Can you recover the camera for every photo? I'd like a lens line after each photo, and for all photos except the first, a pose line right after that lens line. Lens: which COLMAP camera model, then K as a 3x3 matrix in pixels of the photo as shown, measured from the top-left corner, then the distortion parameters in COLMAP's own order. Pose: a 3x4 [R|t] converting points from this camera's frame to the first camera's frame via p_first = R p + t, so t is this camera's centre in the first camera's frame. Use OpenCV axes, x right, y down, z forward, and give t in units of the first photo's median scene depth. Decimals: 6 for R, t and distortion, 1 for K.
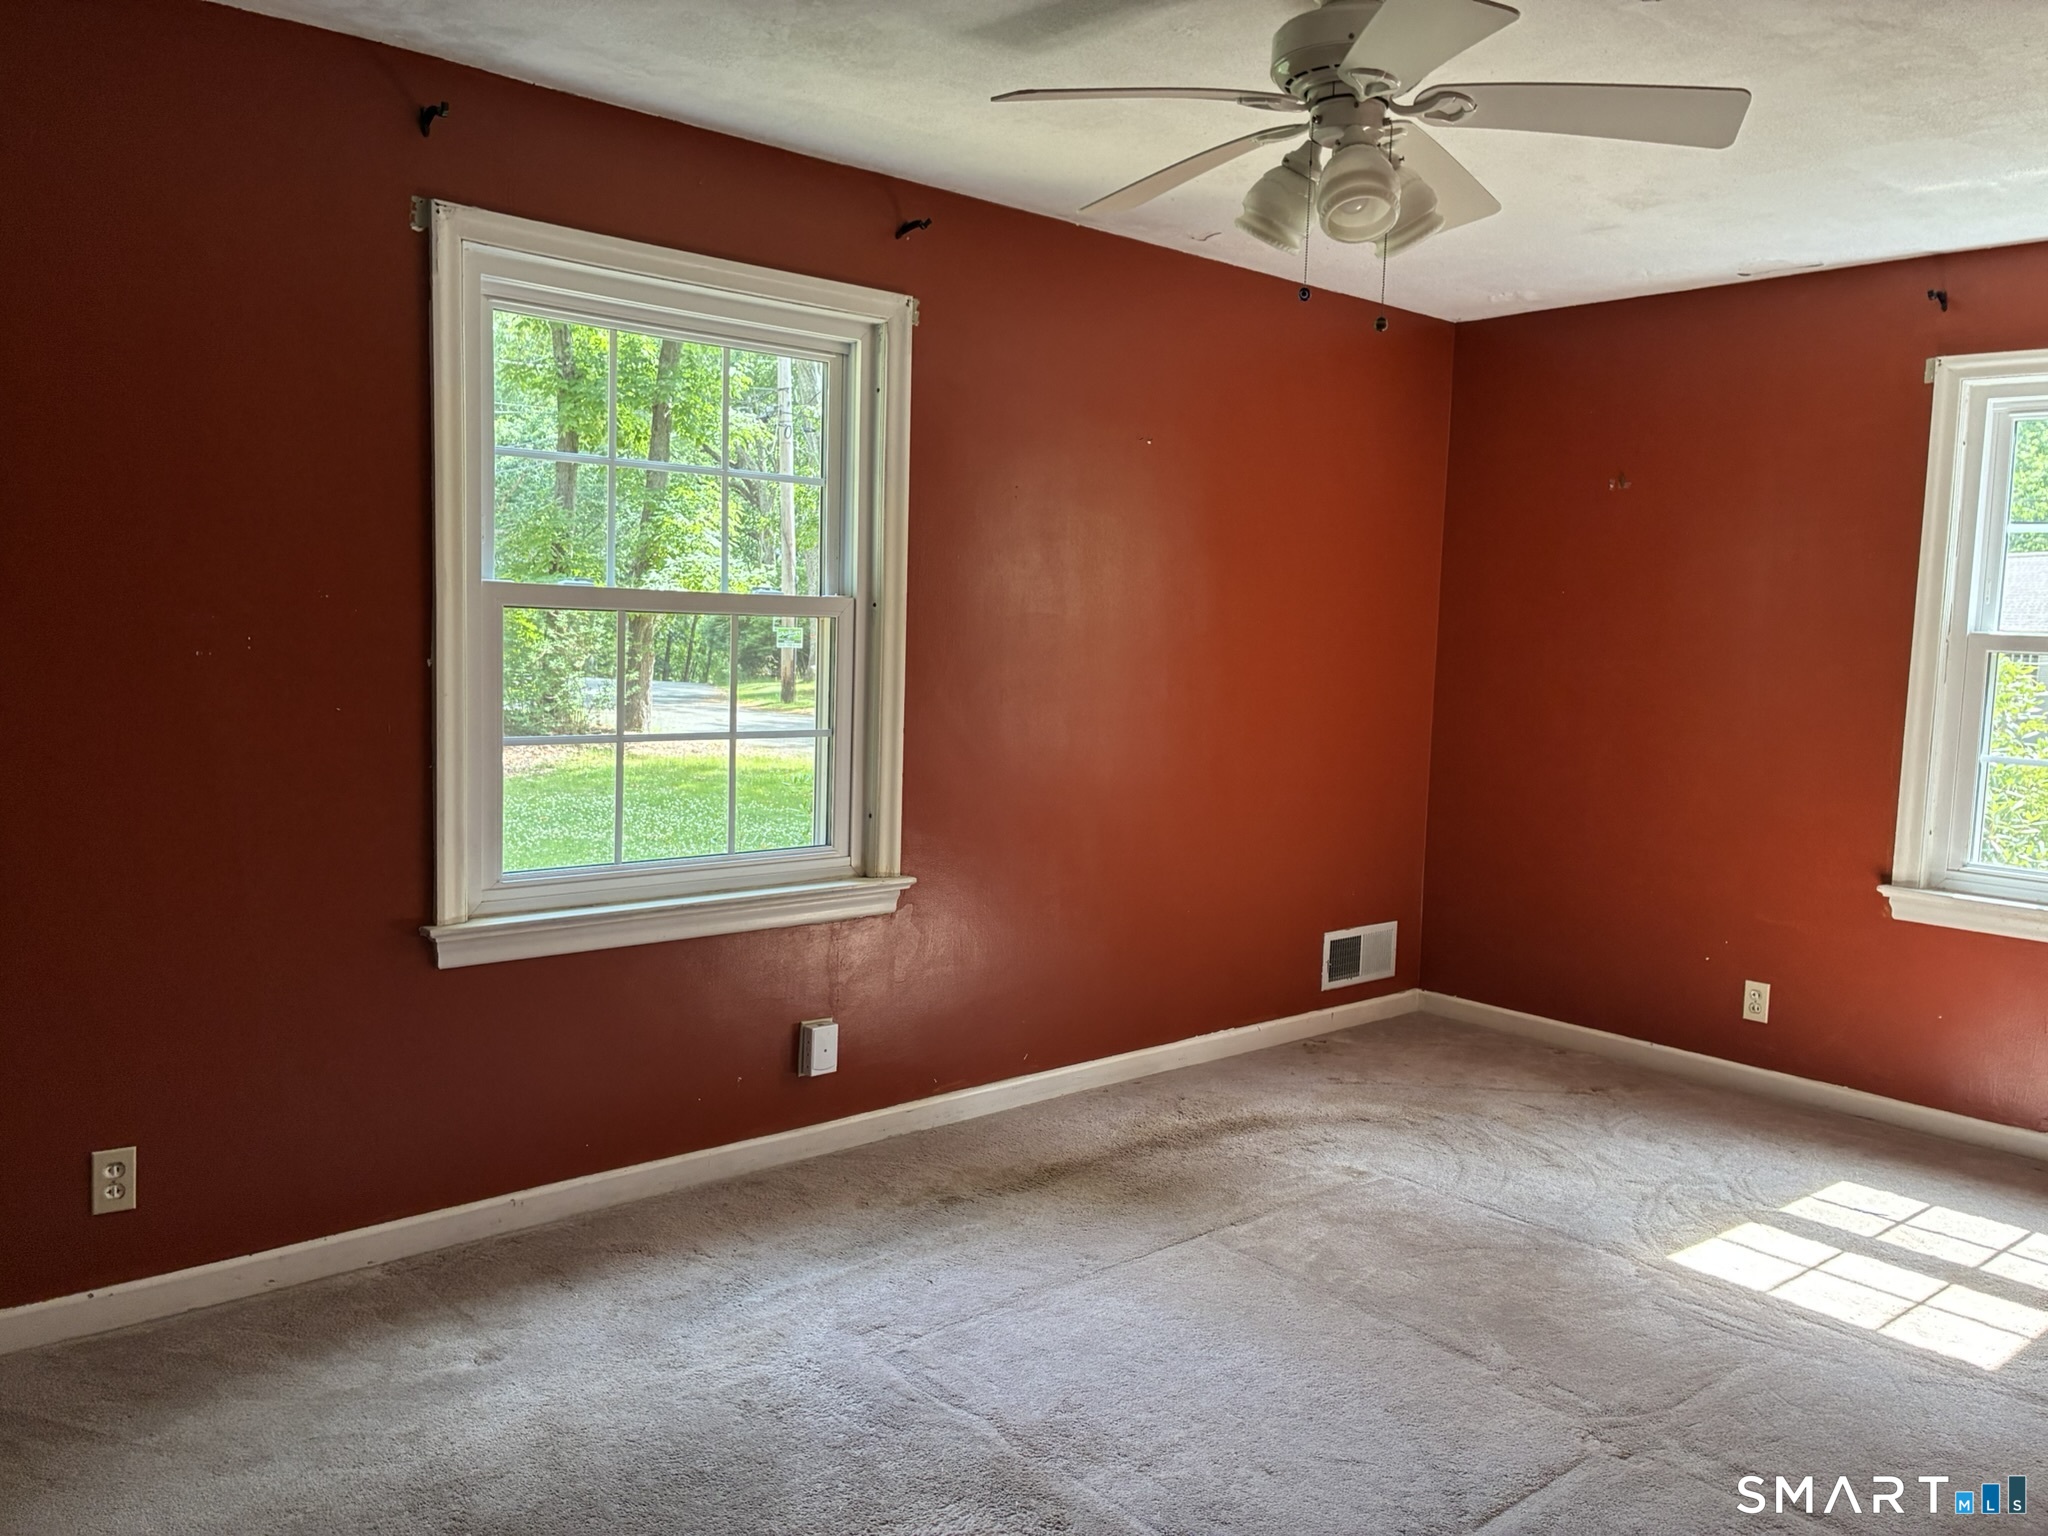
lens RADIAL K [[1559.0, 0, 1021.3], [0, 1559.0, 774.6], [0, 0, 1]] dist [0.068022, -0.075902]
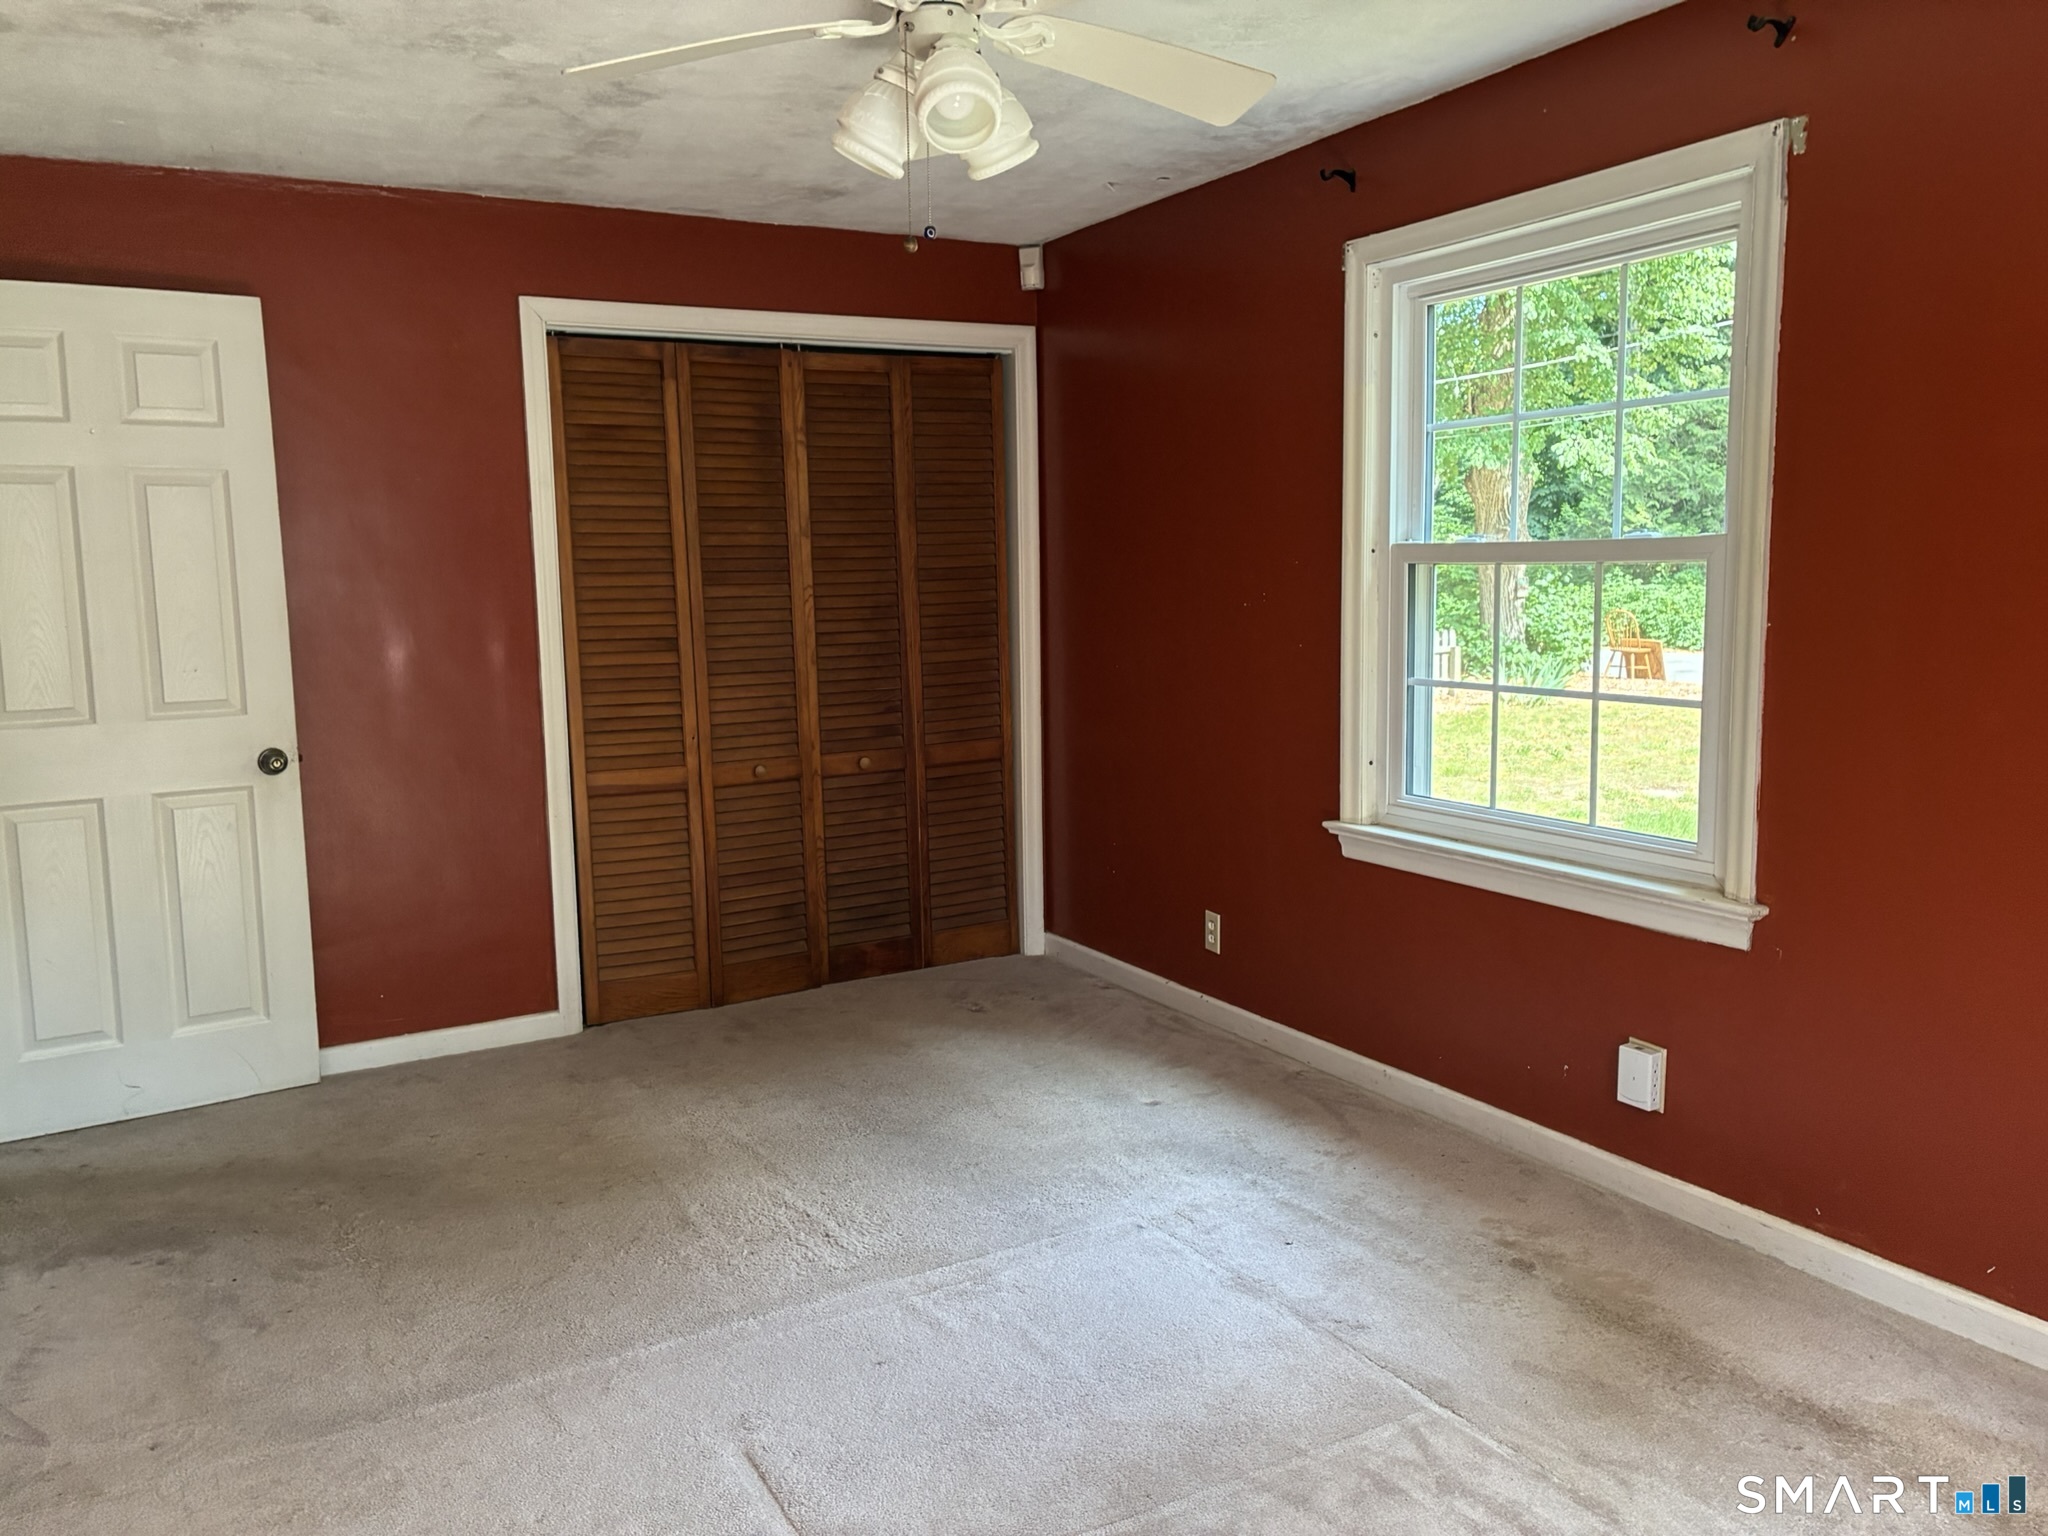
lens RADIAL K [[1574.8, 0, 1012.2], [0, 1574.8, 749.9], [0, 0, 1]] dist [0.042278, -0.052753]
pose [[-0.212936, 0.090231, -0.972891, 0.820882], [-0.081351, 0.990632, 0.109681, -0.070210], [0.973674, 0.102501, -0.203601, 0.896940]]
